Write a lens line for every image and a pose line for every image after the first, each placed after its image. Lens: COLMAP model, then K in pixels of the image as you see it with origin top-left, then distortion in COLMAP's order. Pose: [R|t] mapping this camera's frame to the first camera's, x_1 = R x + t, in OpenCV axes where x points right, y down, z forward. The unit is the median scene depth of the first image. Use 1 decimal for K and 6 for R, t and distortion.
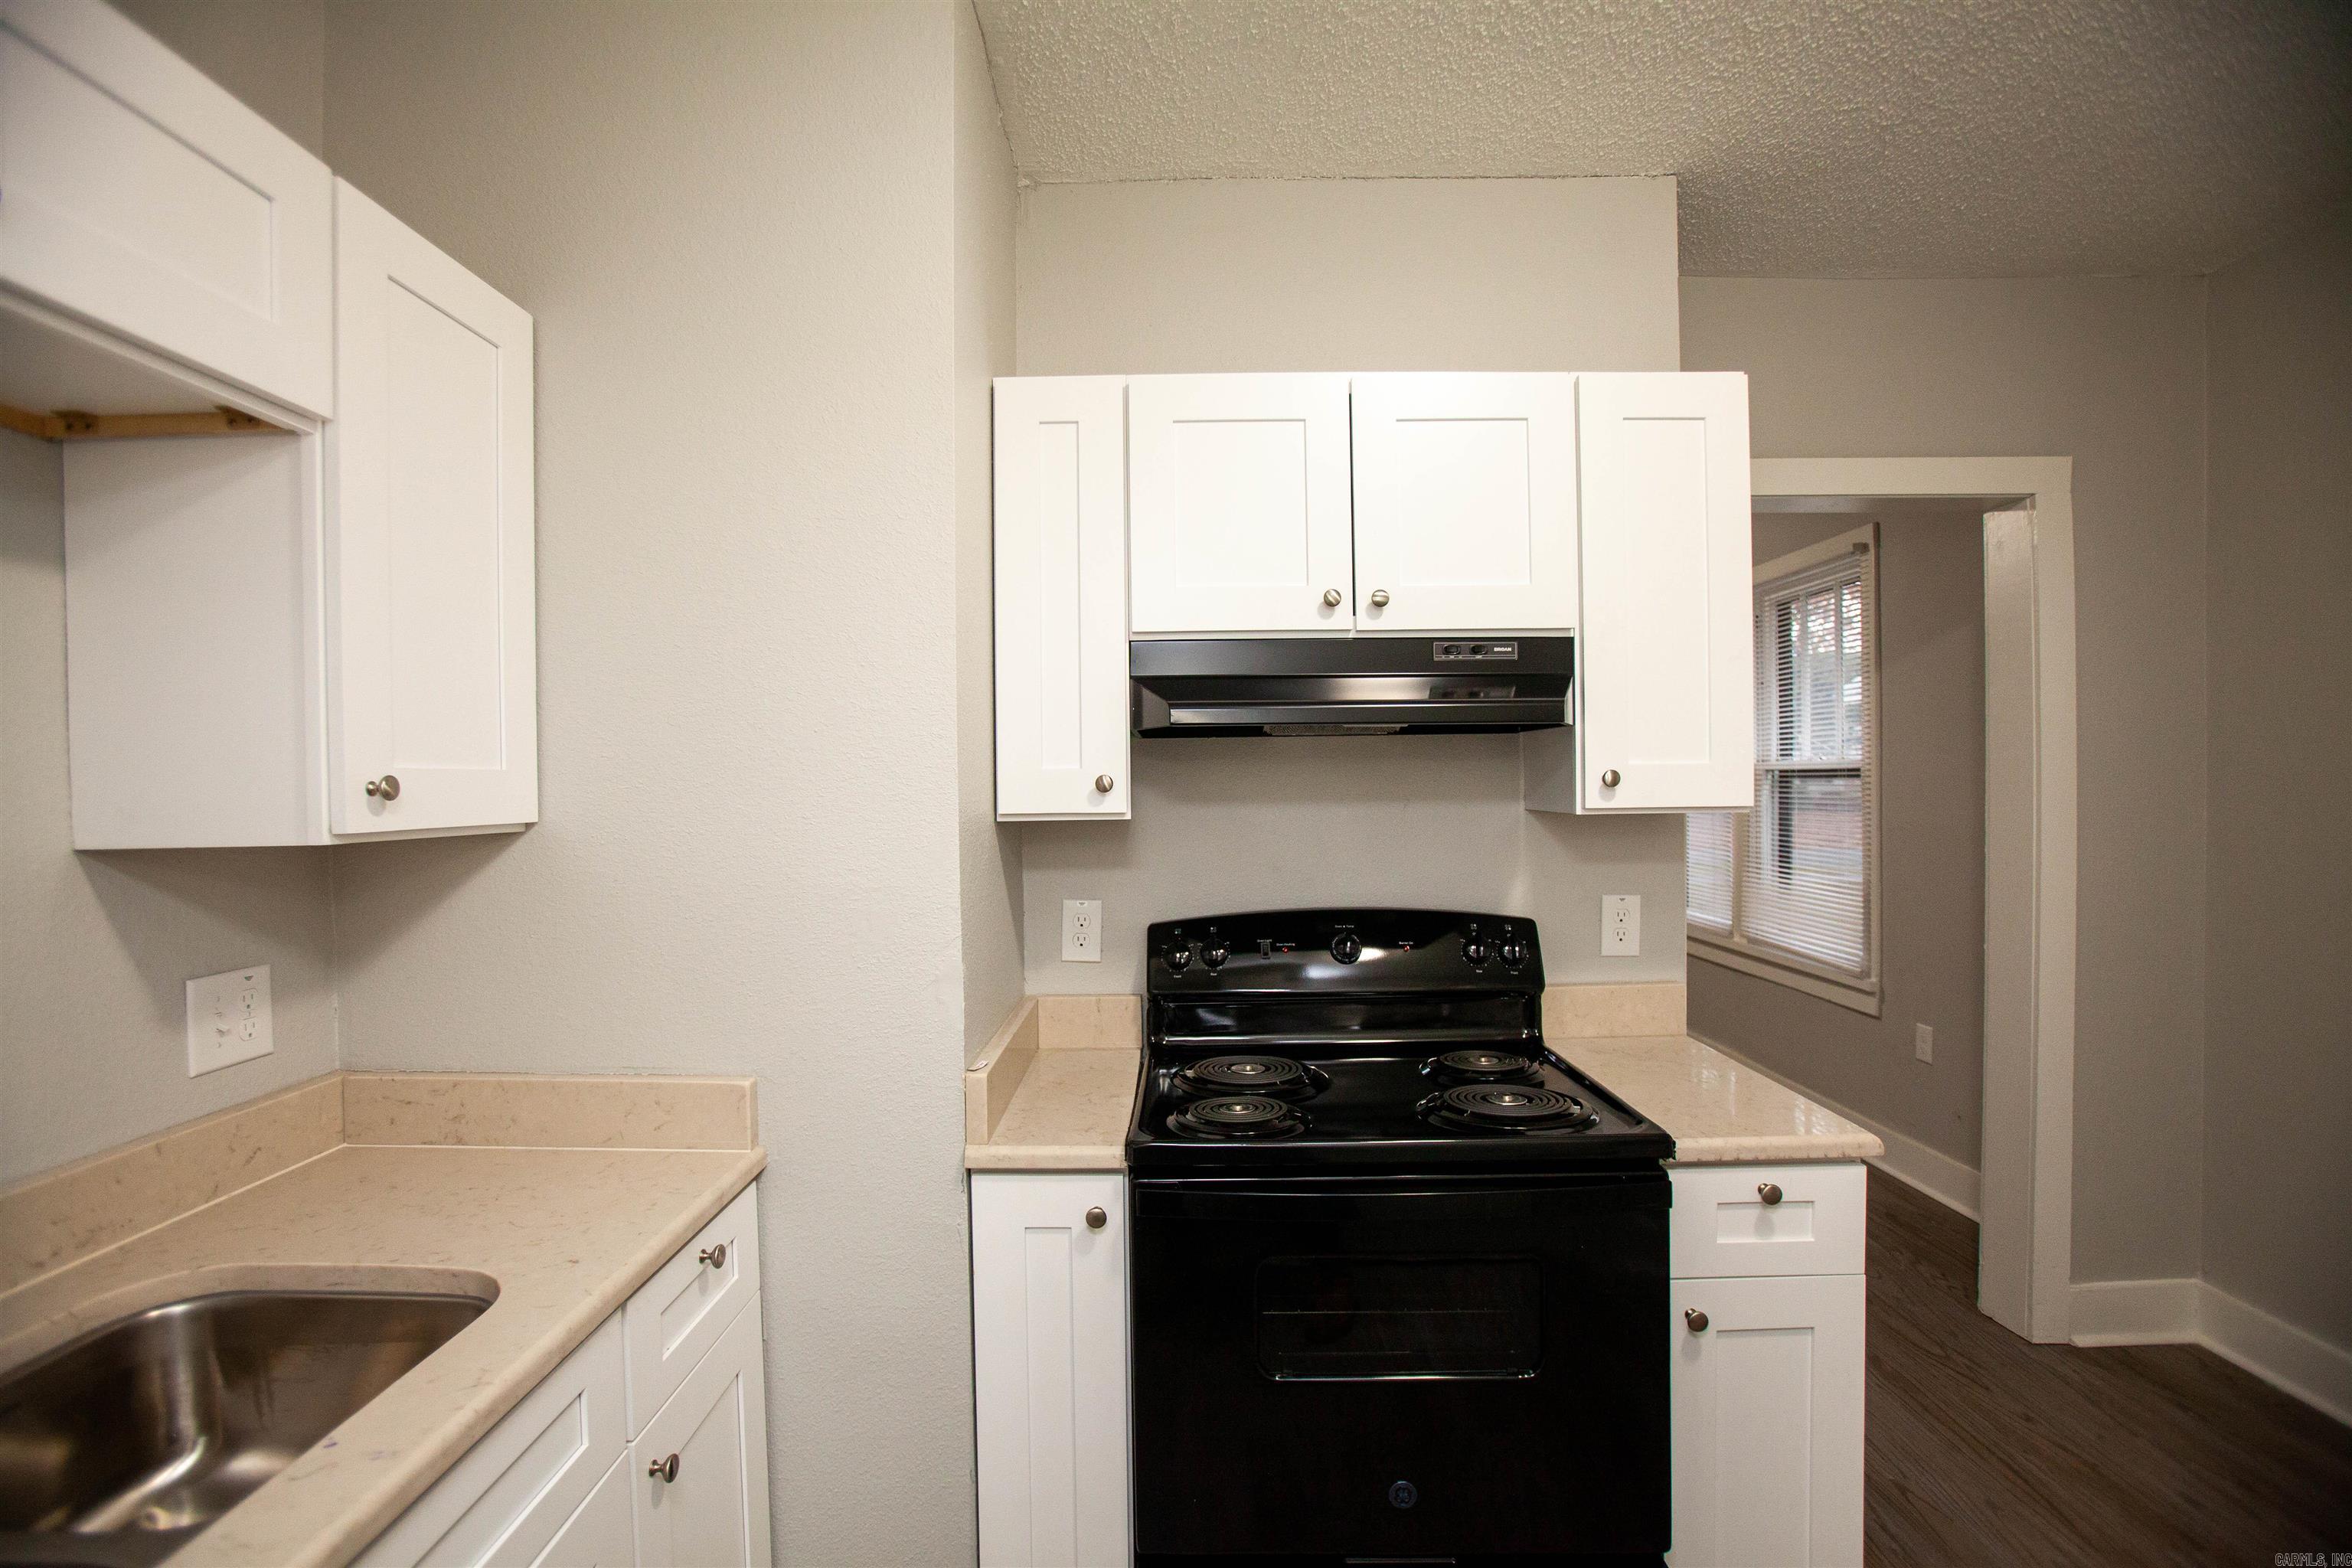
lens RADIAL K [[1079.2, 0, 1163.9], [0, 1079.2, 786.0], [0, 0, 1]] dist [-0.071884, 0.026599]
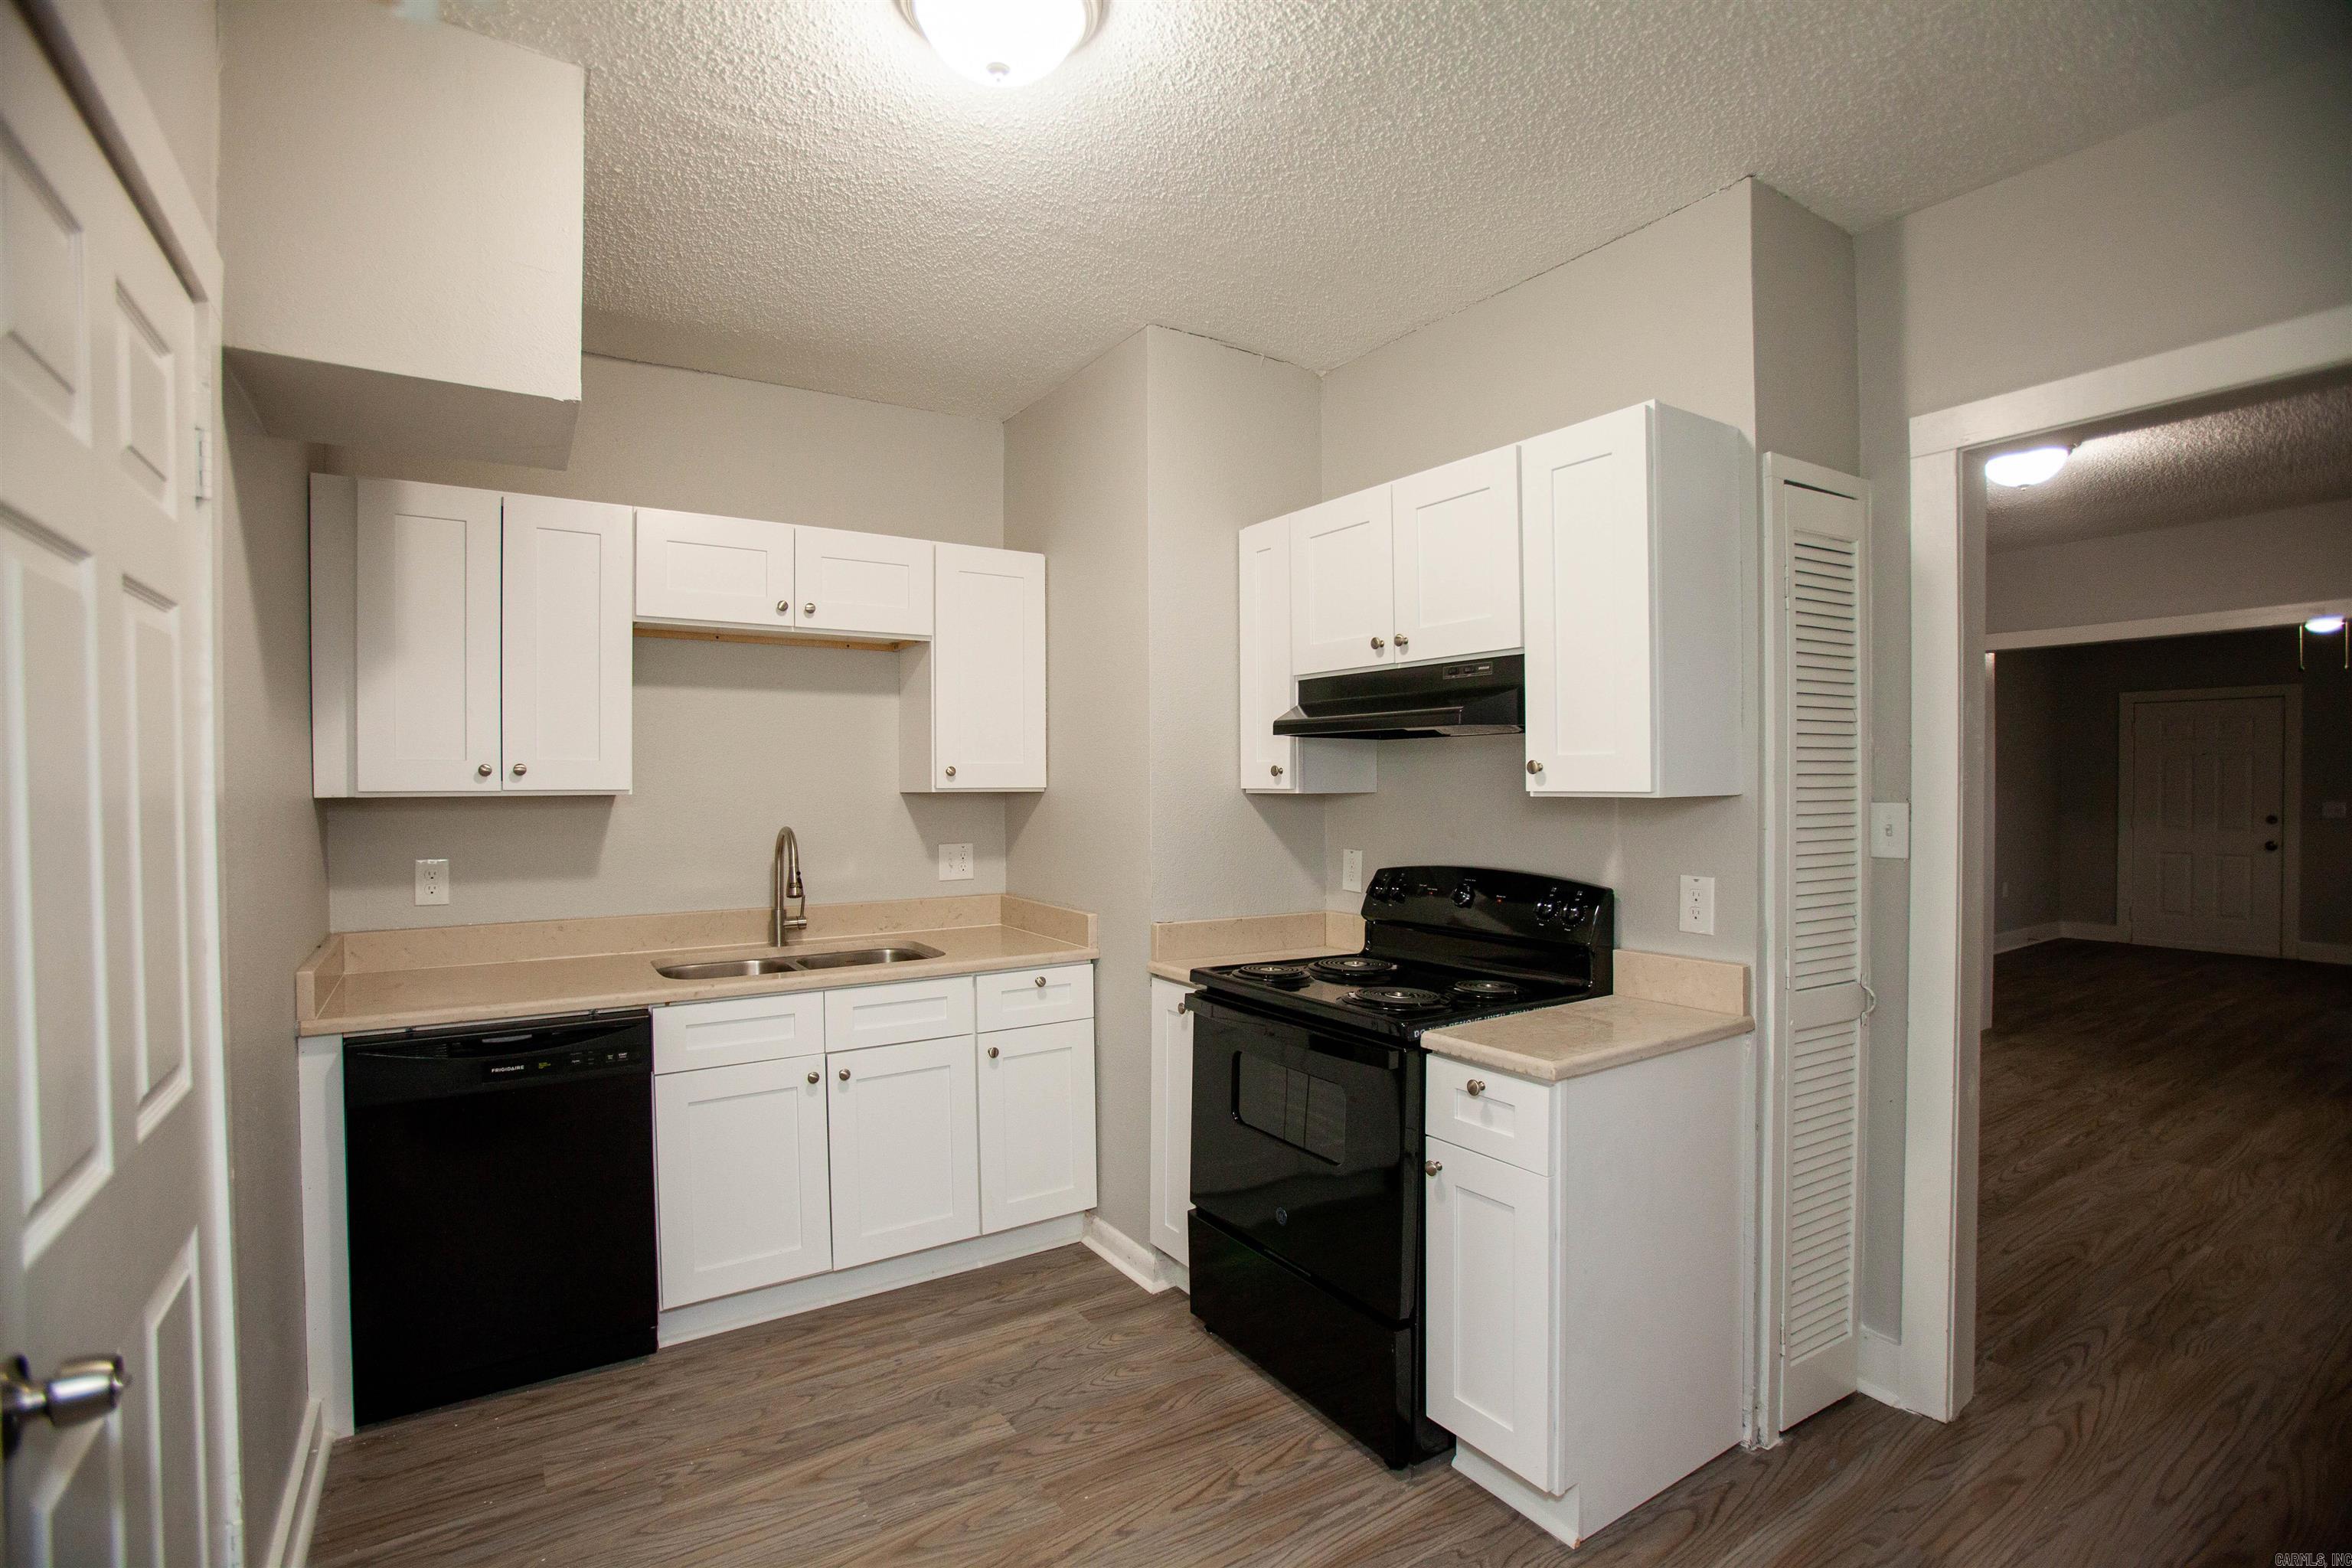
lens RADIAL K [[1079.2, 0, 1163.9], [0, 1079.2, 786.0], [0, 0, 1]] dist [-0.071884, 0.026599]
pose [[0.562907, 0.015497, -0.826375, 1.182382], [-0.000204, 0.999827, 0.018610, -0.008958], [0.826520, -0.010307, 0.562813, -0.051631]]
